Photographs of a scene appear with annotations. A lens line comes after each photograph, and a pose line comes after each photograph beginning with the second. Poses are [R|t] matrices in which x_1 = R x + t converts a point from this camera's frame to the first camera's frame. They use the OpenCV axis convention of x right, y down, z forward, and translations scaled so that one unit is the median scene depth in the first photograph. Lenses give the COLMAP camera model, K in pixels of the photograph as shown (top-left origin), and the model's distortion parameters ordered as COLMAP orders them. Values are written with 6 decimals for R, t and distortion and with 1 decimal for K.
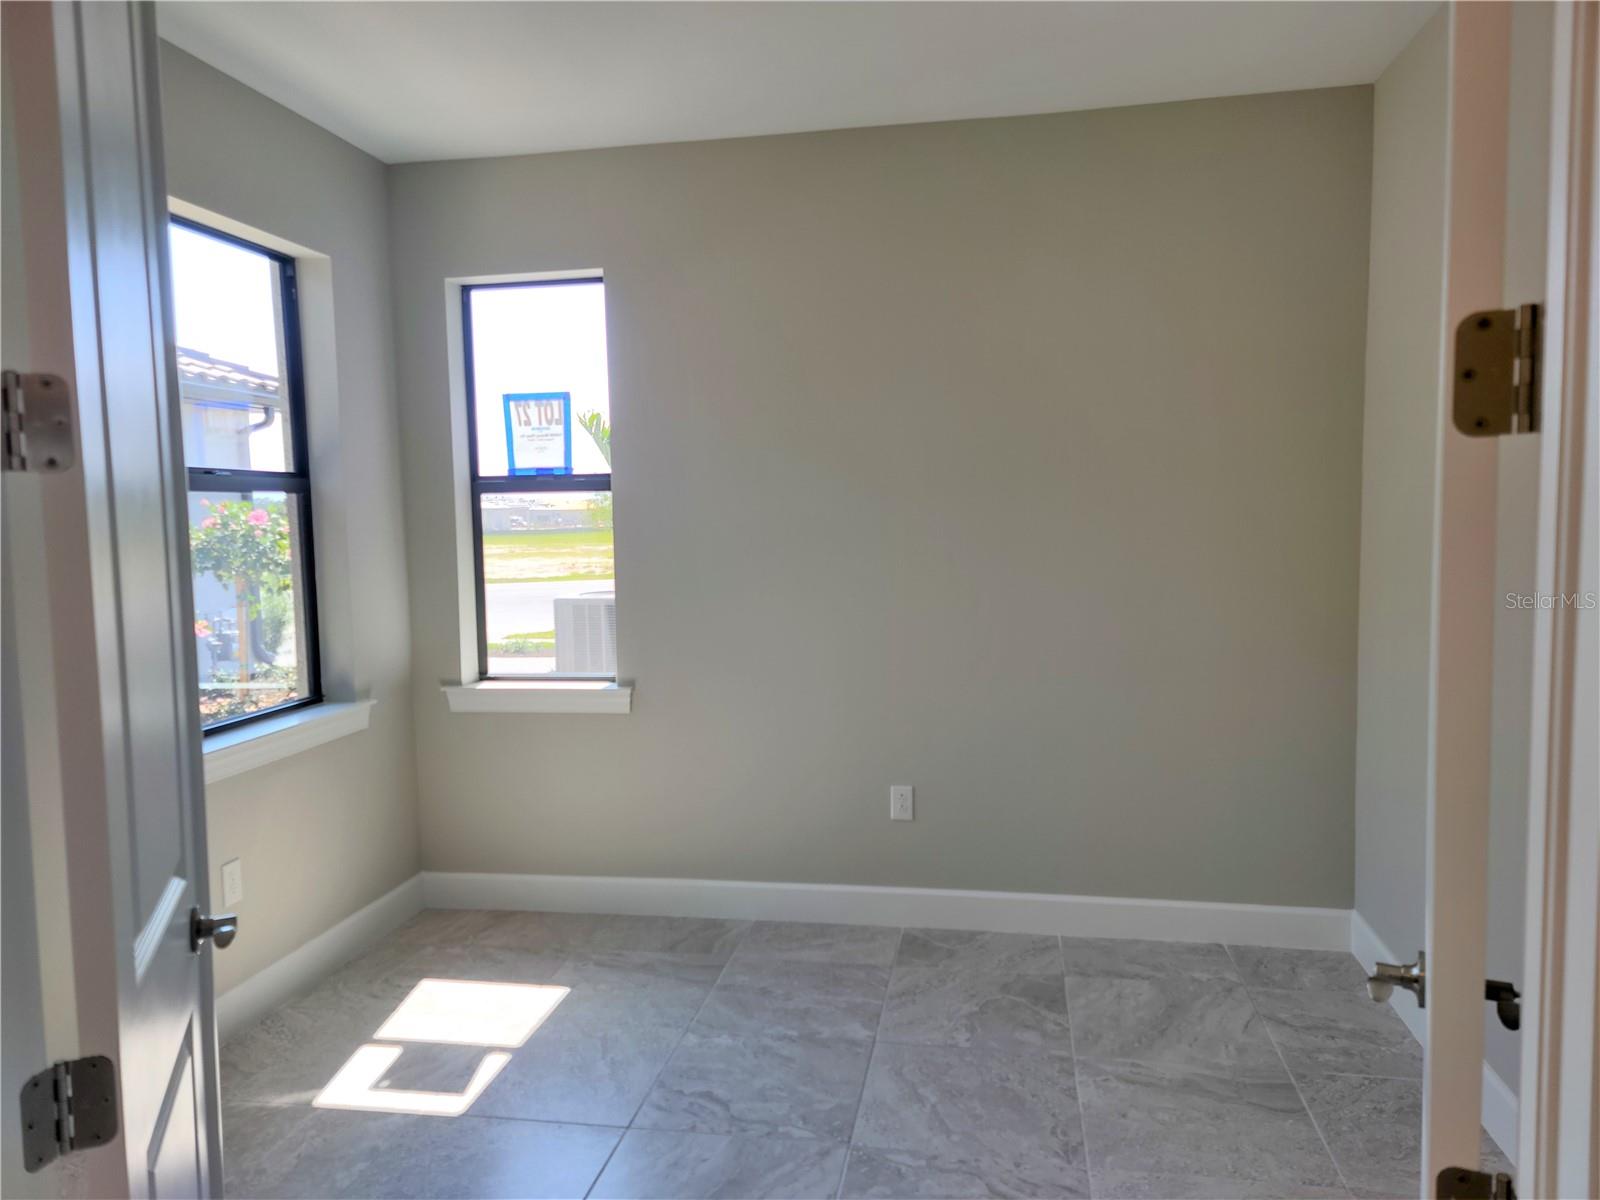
lens RADIAL K [[1171.8, 0, 792.3], [0, 1171.8, 602.9], [0, 0, 1]] dist [0.074968, -0.053146]
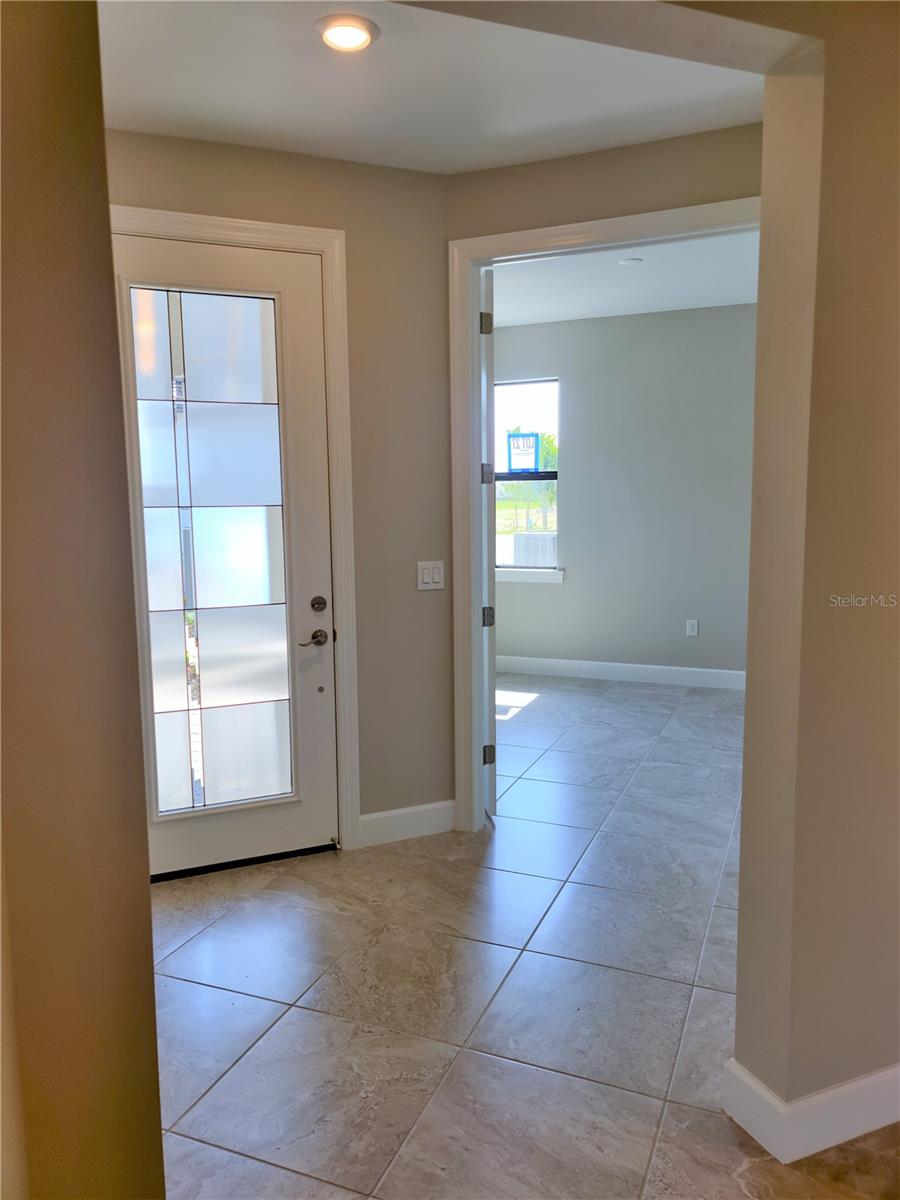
lens RADIAL K [[885.3, 0, 420.6], [0, 885.3, 598.0], [0, 0, 1]] dist [0.051720, 0.002714]
pose [[0.971402, 0.035824, -0.234724, -0.008854], [-0.023969, 0.998298, 0.053167, 0.043015], [0.236229, -0.046021, 0.970607, -0.690749]]
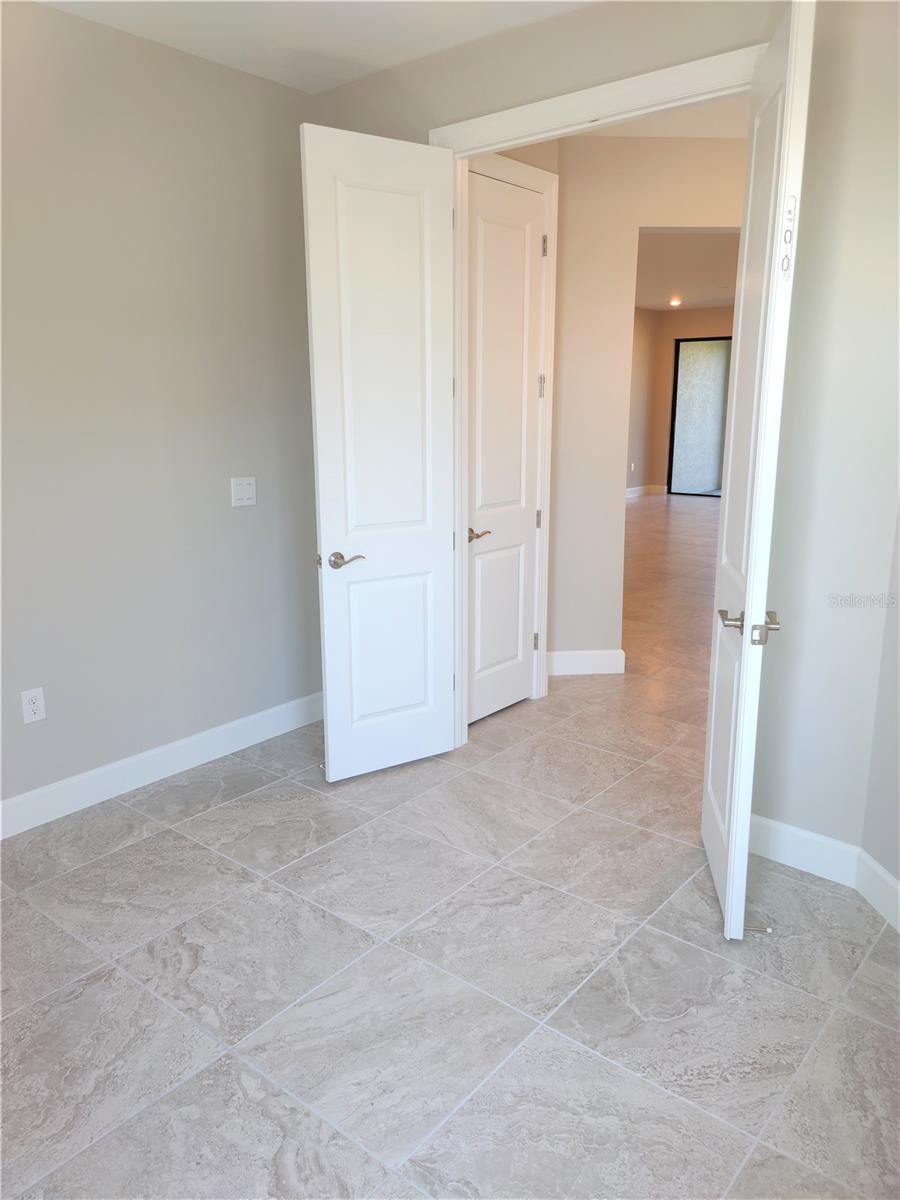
lens RADIAL K [[878.8, 0, 450.0], [0, 878.8, 600.0], [0, 0, 1]] dist [0.074968, -0.053146]
pose [[-0.876734, -0.089511, 0.472574, -0.308577], [0.056401, 0.956619, 0.285832, -0.087917], [-0.477658, 0.277252, -0.833651, 0.989064]]
